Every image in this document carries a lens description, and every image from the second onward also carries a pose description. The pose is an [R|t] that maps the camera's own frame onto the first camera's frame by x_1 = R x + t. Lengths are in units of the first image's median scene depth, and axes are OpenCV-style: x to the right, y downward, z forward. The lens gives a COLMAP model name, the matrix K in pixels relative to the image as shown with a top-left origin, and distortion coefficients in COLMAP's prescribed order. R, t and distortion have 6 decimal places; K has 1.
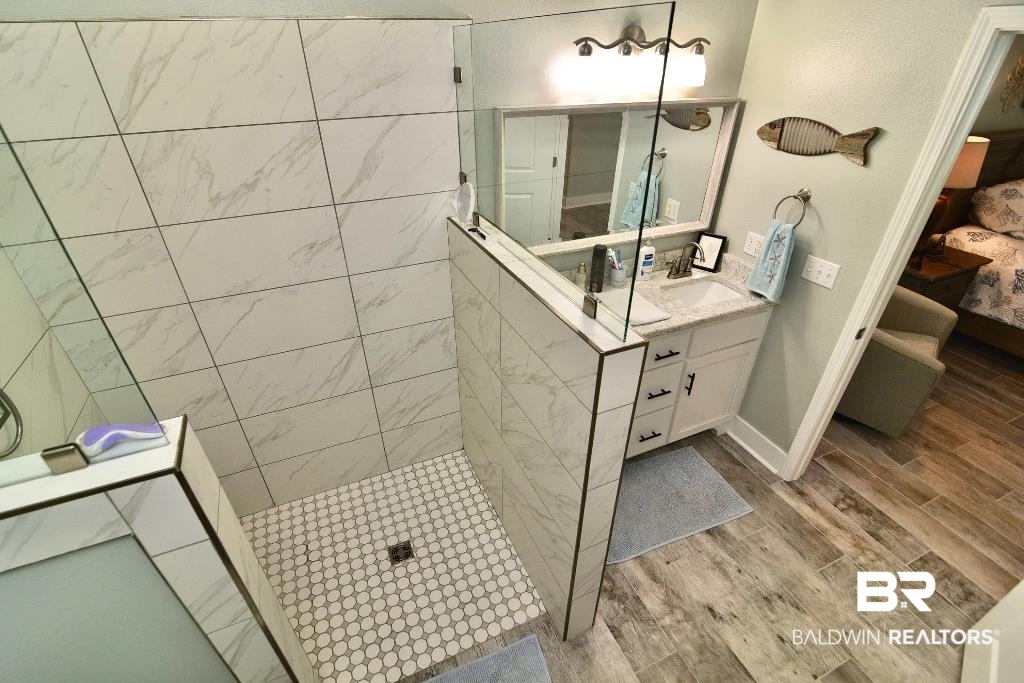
lens RADIAL K [[466.7, 0, 505.4], [0, 466.7, 346.0], [0, 0, 1]] dist [-0.019065, -0.000139]
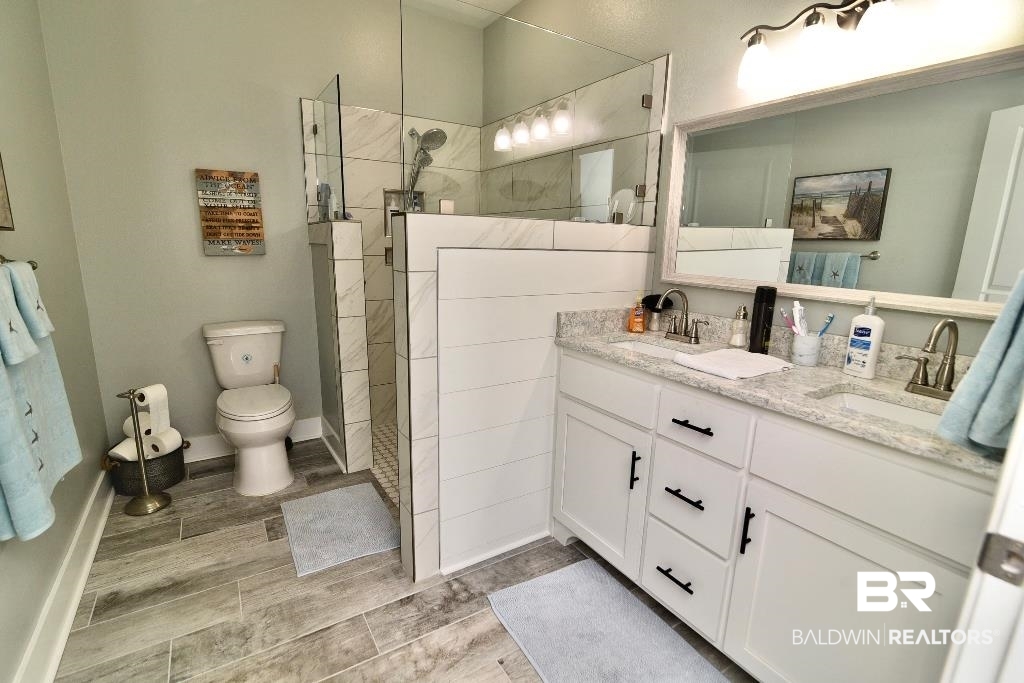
lens RADIAL K [[466.7, 0, 506.6], [0, 466.7, 344.7], [0, 0, 1]] dist [-0.019065, -0.000139]
pose [[0.154704, 0.225756, -0.961821, 1.012177], [-0.551410, 0.827531, 0.105544, 0.000396], [0.819764, 0.514030, 0.252507, 0.661723]]
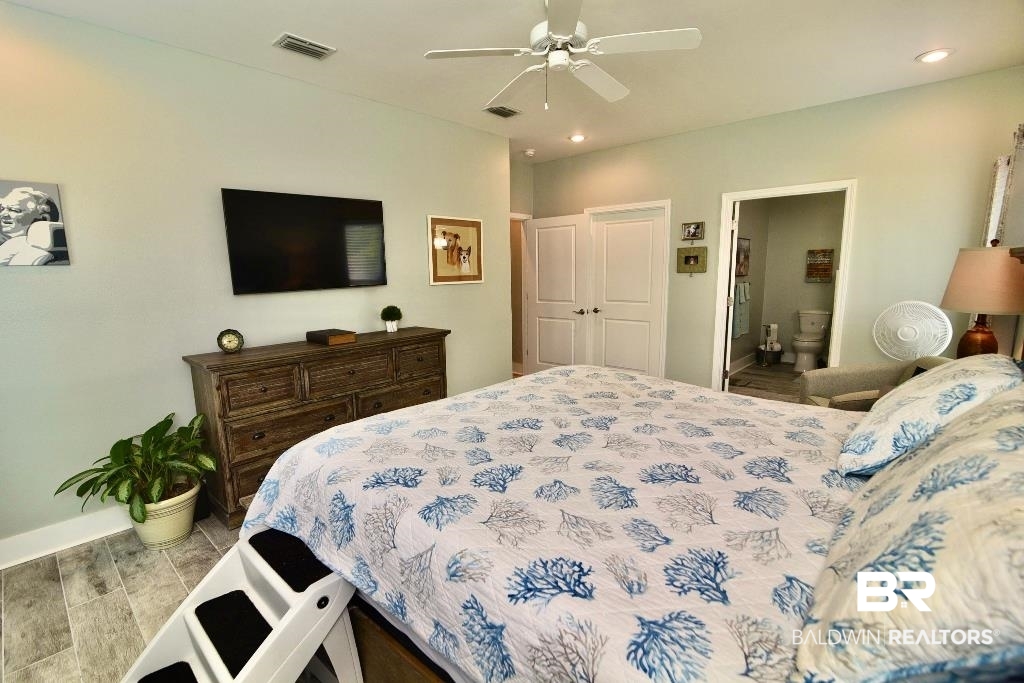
lens RADIAL K [[466.7, 0, 508.6], [0, 466.7, 345.2], [0, 0, 1]] dist [-0.019065, -0.000139]
pose [[-0.913737, 0.080644, -0.398222, 1.765647], [-0.207591, 0.749862, 0.628182, -0.363356], [0.349271, 0.656661, -0.668436, 1.173132]]
